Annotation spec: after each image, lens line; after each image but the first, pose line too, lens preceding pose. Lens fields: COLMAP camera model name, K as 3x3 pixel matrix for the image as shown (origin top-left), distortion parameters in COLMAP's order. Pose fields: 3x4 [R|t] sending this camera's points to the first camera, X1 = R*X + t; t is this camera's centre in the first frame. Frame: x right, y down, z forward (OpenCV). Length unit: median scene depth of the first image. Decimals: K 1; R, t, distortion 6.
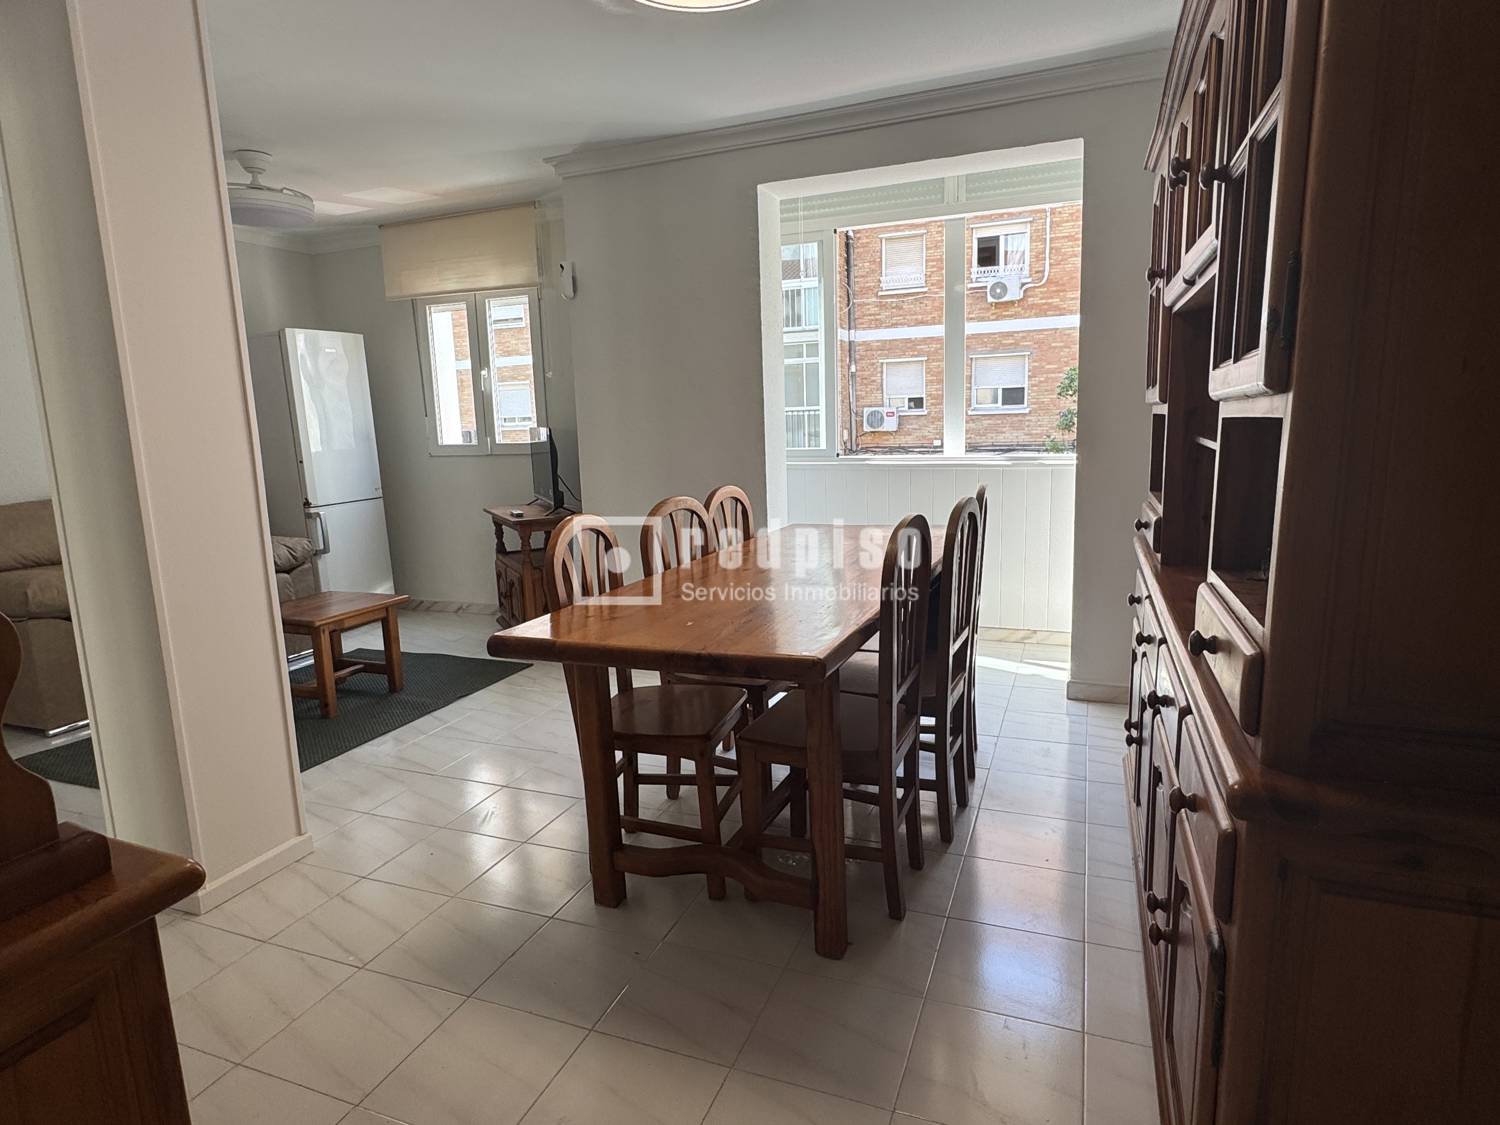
lens RADIAL K [[852.4, 0, 749.2], [0, 852.4, 552.0], [0, 0, 1]] dist [-0.005247, 0.000174]
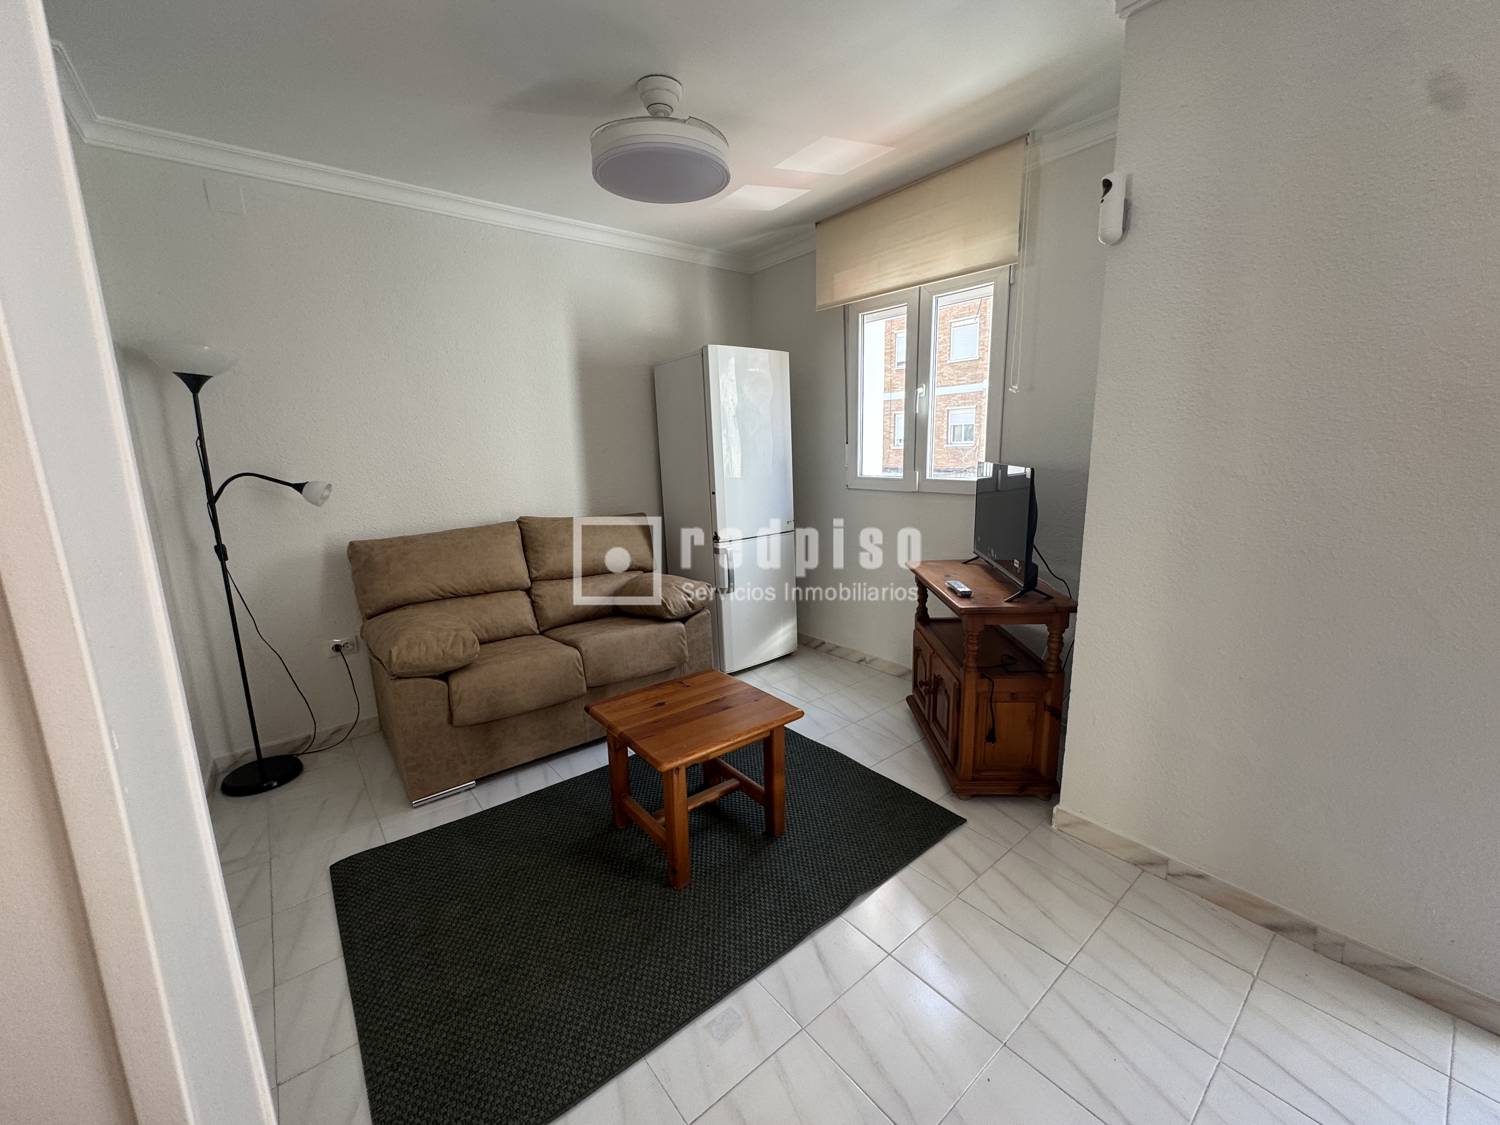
lens RADIAL K [[600.2, 0, 749.7], [0, 600.2, 559.0], [0, 0, 1]] dist [-0.000086, 0.000094]
pose [[0.874151, 0.103930, -0.474404, -0.171646], [-0.083029, 0.994434, 0.064862, -0.077608], [0.478505, -0.017310, 0.877914, 0.433995]]
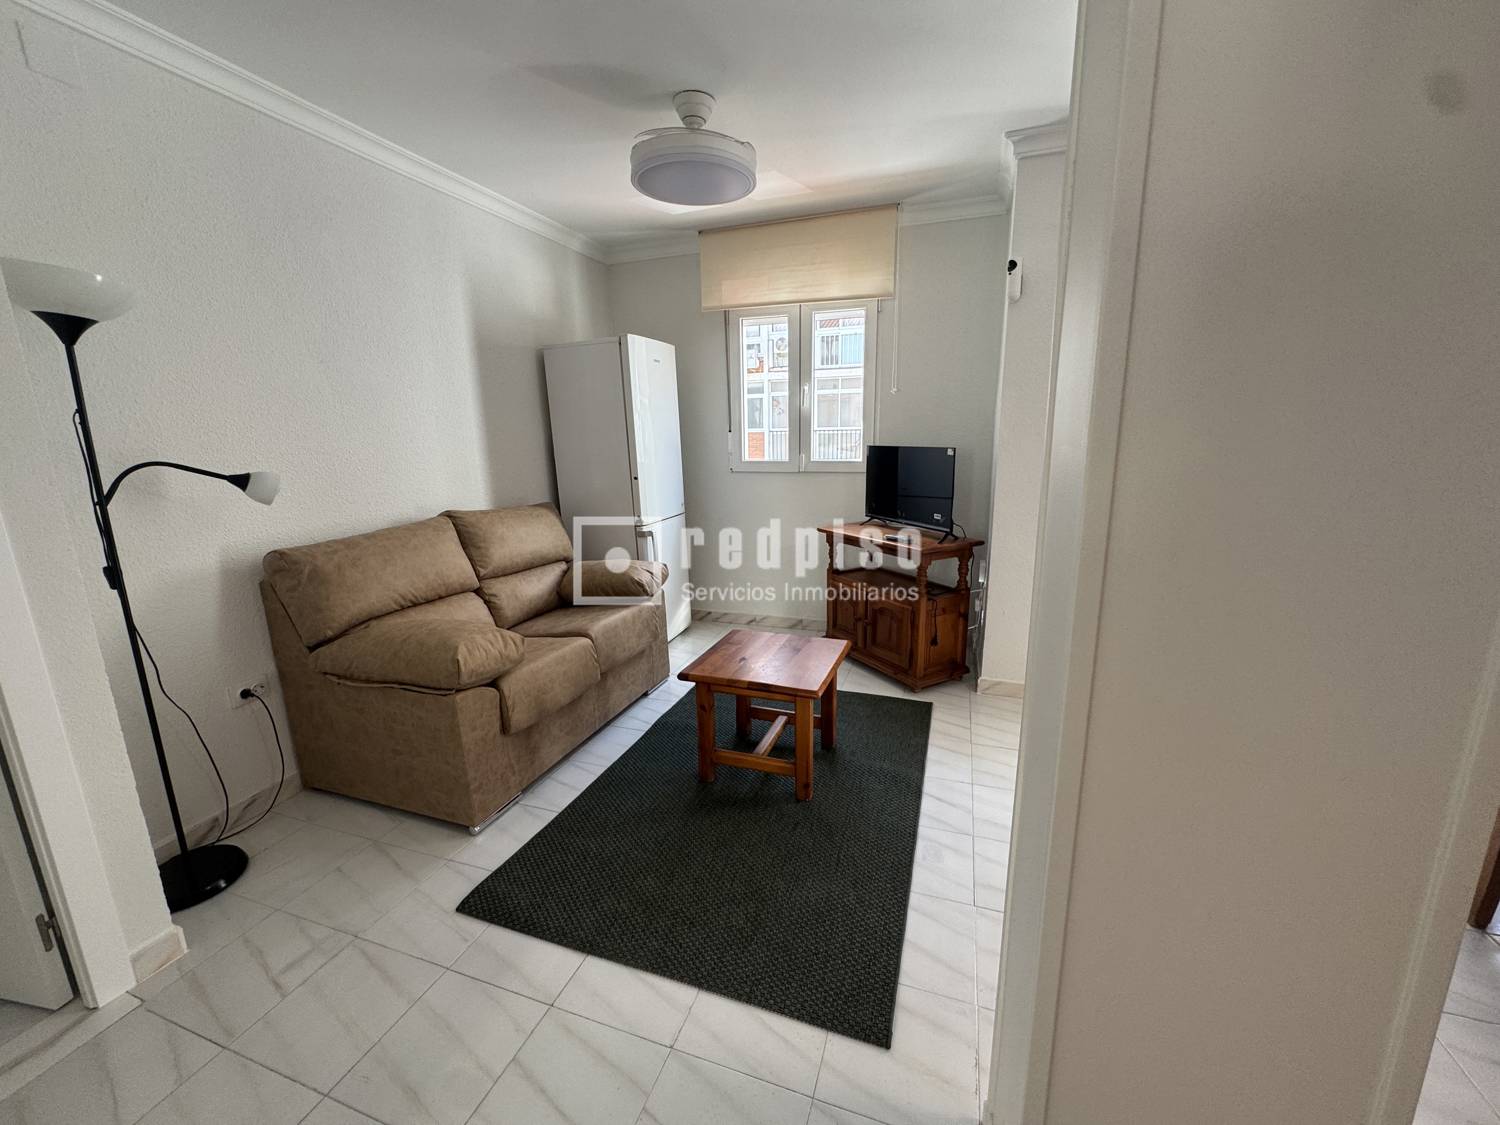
lens RADIAL K [[600.2, 0, 749.7], [0, 600.2, 559.0], [0, 0, 1]] dist [-0.000086, 0.000094]
pose [[0.998847, 0.008413, 0.047265, -0.417349], [-0.010708, 0.998765, 0.048516, -0.047910], [-0.046798, -0.048966, 0.997703, 0.310011]]
